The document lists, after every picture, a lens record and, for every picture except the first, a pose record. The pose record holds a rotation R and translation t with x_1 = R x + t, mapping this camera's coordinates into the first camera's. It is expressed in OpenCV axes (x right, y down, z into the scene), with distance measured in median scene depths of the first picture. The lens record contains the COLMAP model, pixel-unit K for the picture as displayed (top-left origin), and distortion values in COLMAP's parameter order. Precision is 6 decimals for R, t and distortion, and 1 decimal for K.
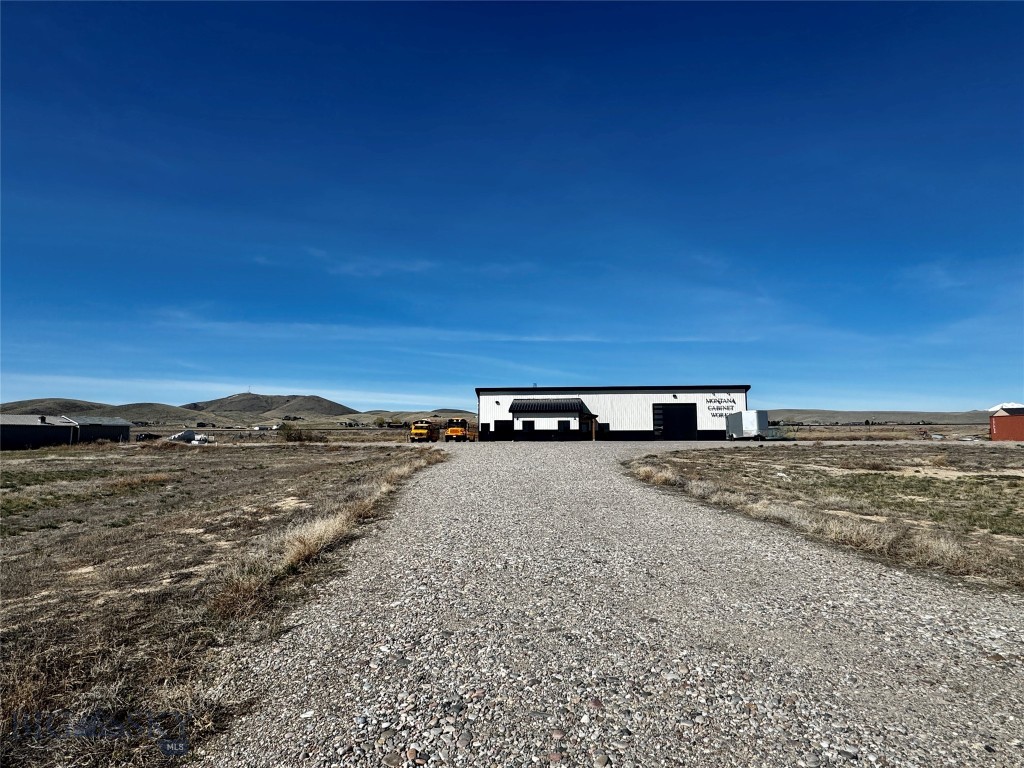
lens RADIAL K [[590.2, 0, 512.0], [0, 590.2, 384.0], [0, 0, 1]] dist [-0.001037, -0.000191]
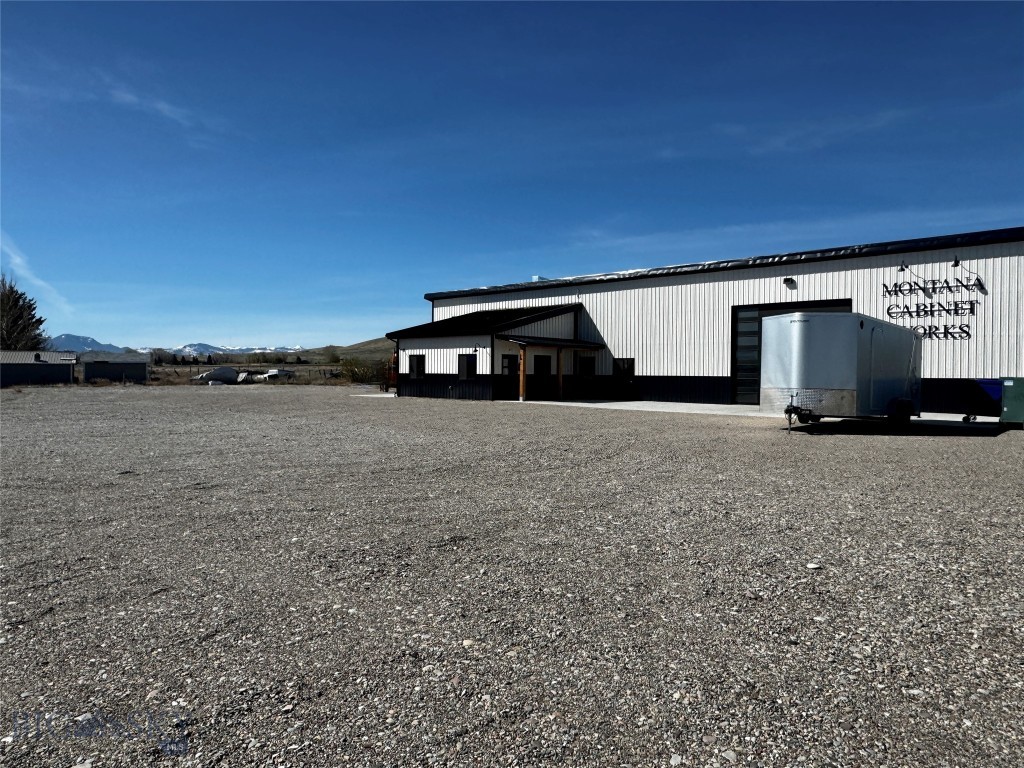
lens RADIAL K [[720.1, 0, 512.0], [0, 720.1, 384.0], [0, 0, 1]] dist [-0.006428, 0.002021]
pose [[0.762602, 0.020387, -0.646547, 0.431785], [0.050685, 0.994547, 0.091144, 0.033830], [0.644880, -0.102277, 0.757410, 0.559862]]
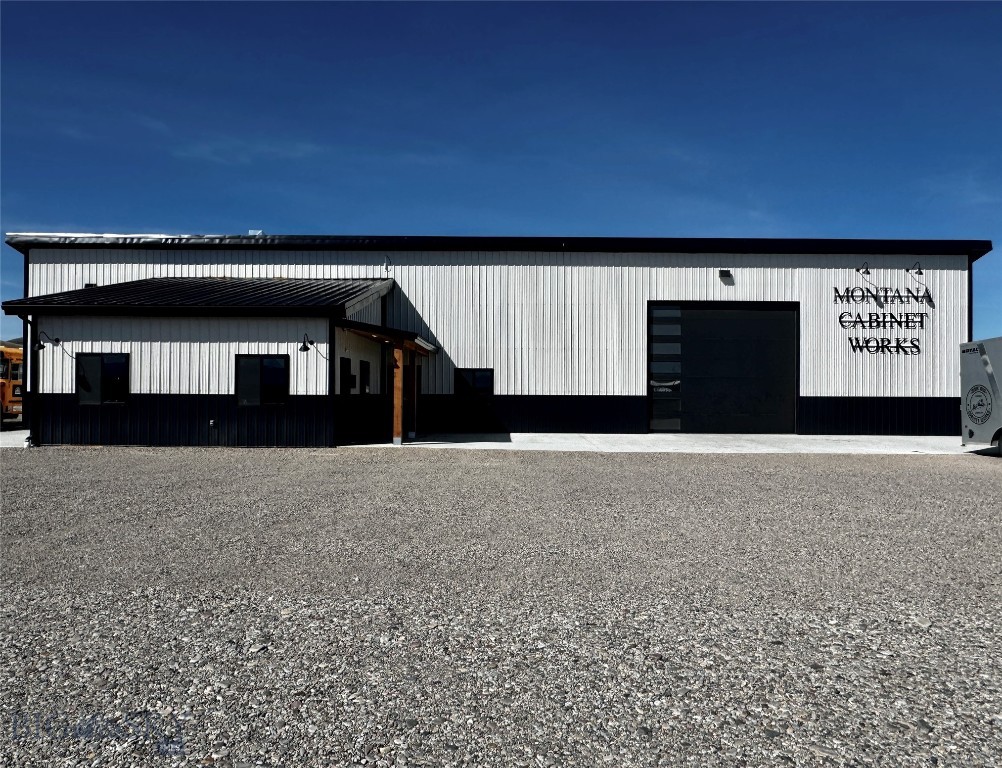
lens RADIAL K [[715.5, 0, 501.0], [0, 715.5, 384.0], [0, 0, 1]] dist [0.000483, -0.002149]
pose [[0.996879, 0.010231, 0.078276, 0.143800], [-0.016845, 0.996297, 0.084310, 0.045189], [-0.077124, -0.085365, 0.993360, 0.669273]]
